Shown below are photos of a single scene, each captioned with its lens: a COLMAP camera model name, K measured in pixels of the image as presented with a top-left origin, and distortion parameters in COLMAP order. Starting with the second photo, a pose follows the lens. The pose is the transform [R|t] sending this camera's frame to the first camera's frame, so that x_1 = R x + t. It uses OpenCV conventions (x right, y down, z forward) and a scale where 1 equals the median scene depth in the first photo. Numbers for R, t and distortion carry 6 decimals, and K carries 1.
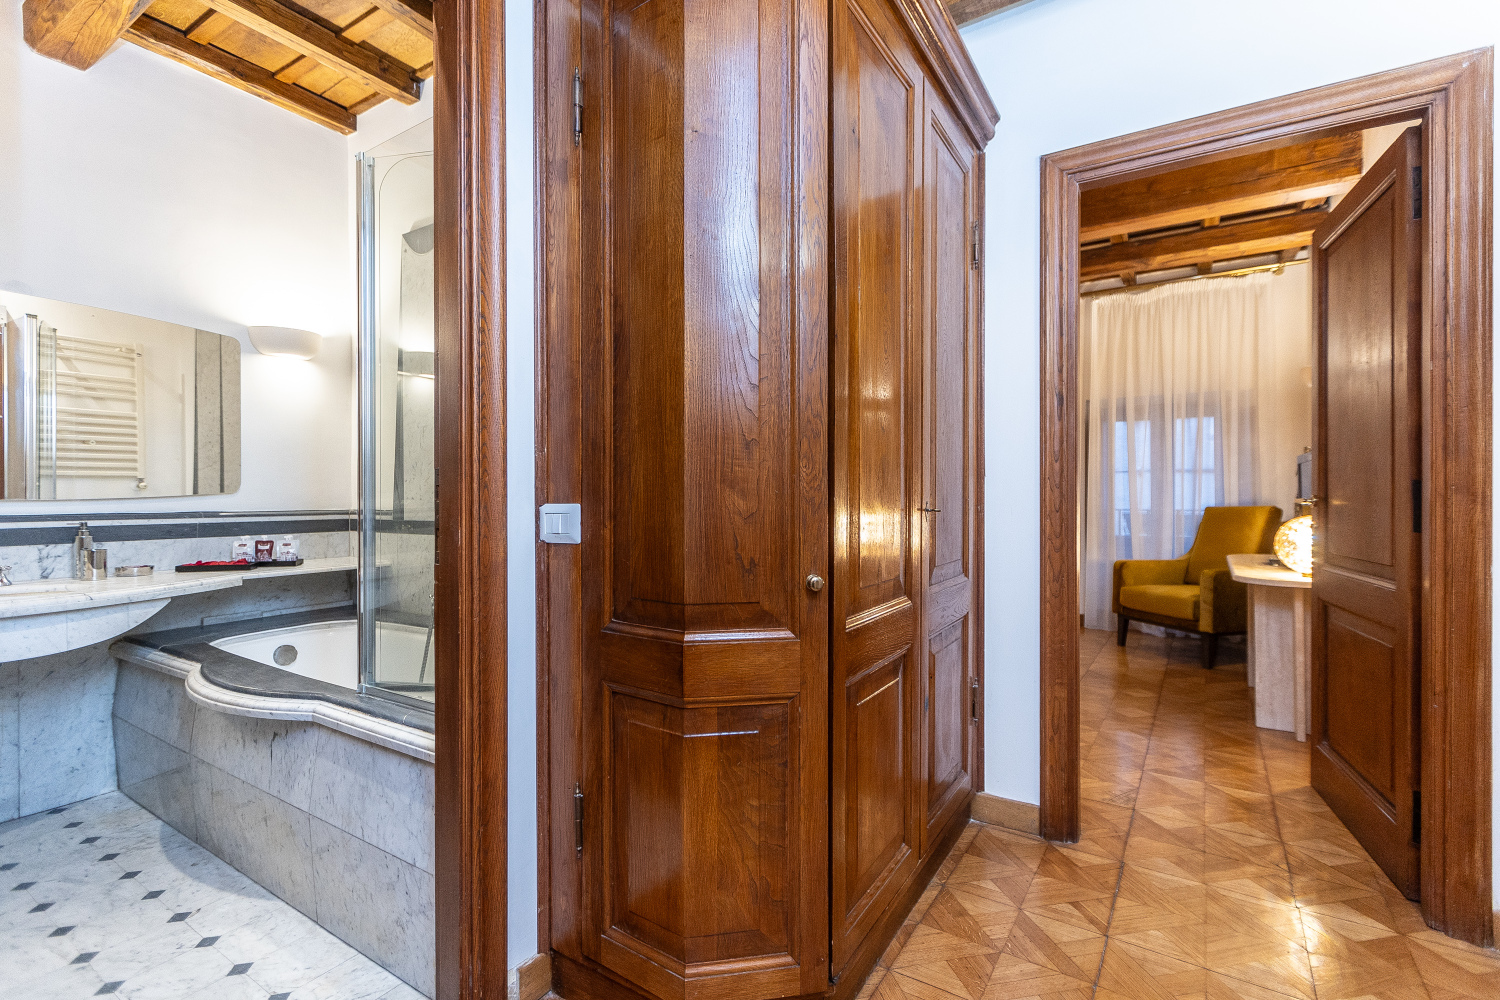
lens RADIAL K [[676.4, 0, 754.3], [0, 676.4, 492.7], [0, 0, 1]] dist [0.005776, 0.001002]
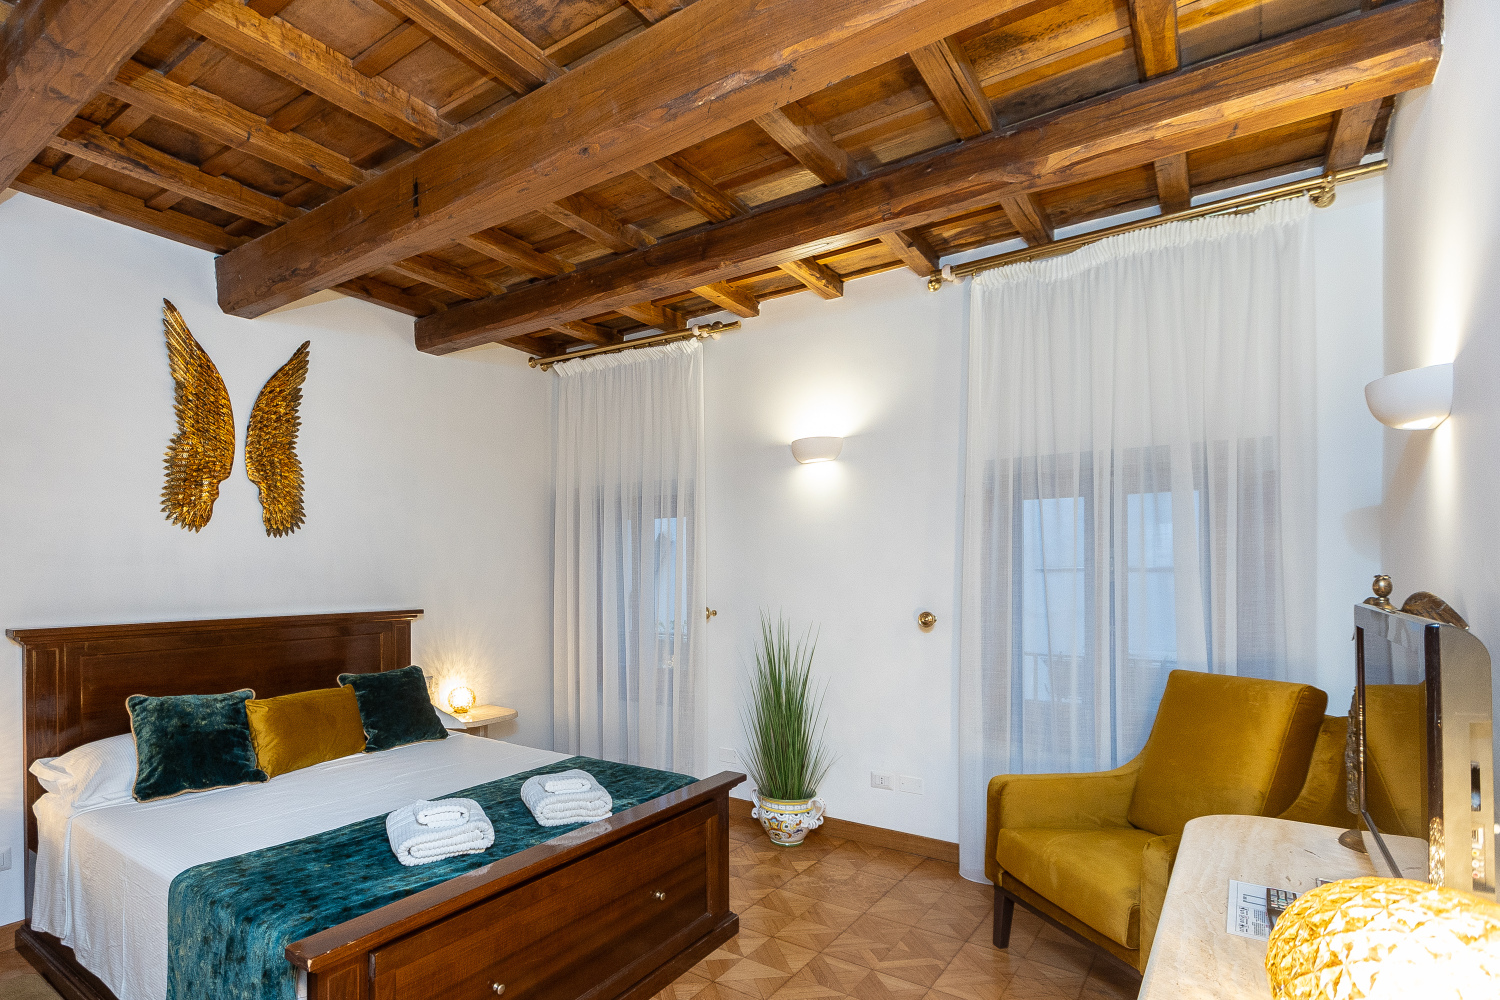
lens RADIAL K [[733.7, 0, 708.7], [0, 733.7, 571.8], [0, 0, 1]] dist [-0.004394, 0.000822]
pose [[0.997990, -0.001644, -0.063354, 0.359513], [0.001871, 0.999992, 0.003519, -0.055382], [0.063348, -0.003631, 0.997985, 0.440538]]
